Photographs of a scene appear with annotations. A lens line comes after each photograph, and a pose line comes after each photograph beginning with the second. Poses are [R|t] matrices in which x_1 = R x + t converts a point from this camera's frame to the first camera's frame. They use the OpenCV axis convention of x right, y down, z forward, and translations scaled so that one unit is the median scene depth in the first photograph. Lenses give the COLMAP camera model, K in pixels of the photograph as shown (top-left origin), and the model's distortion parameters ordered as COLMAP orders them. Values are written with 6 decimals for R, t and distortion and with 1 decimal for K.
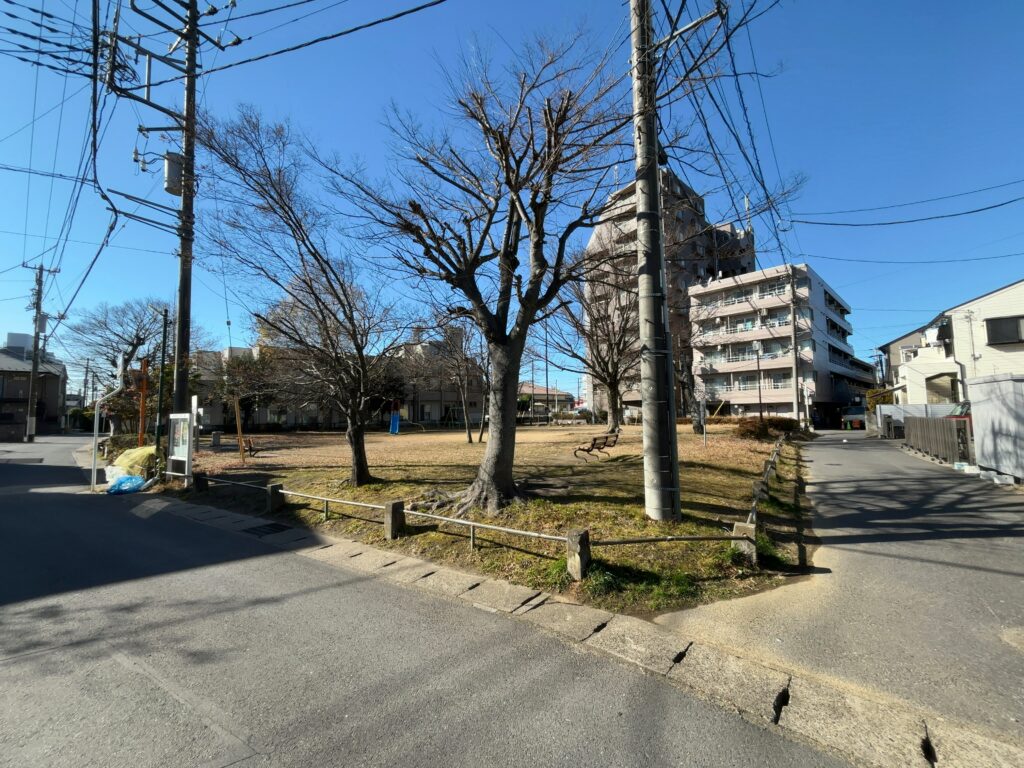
lens RADIAL K [[410.2, 0, 512.5], [0, 410.2, 385.7], [0, 0, 1]] dist [-0.000021, -0.000006]
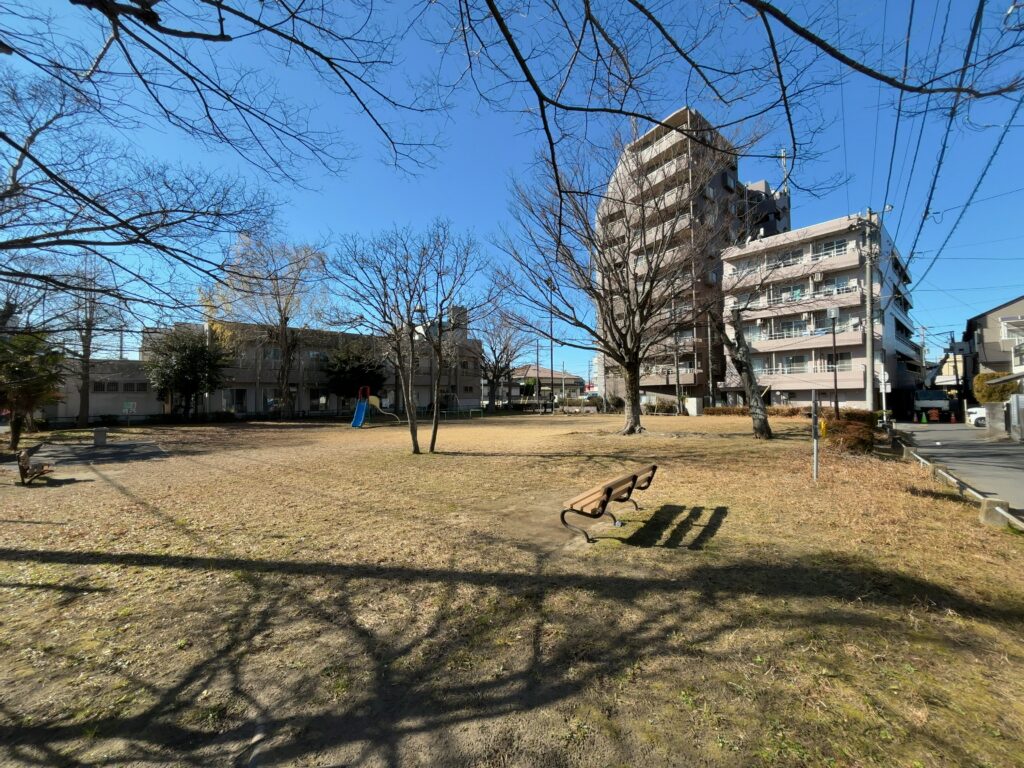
lens RADIAL K [[410.2, 0, 513.3], [0, 410.2, 383.7], [0, 0, 1]] dist [-0.000021, -0.000006]
pose [[0.999672, 0.001910, -0.025544, 0.032197], [-0.000974, 0.999329, 0.036621, 0.002156], [0.025597, -0.036584, 0.999003, 0.164634]]
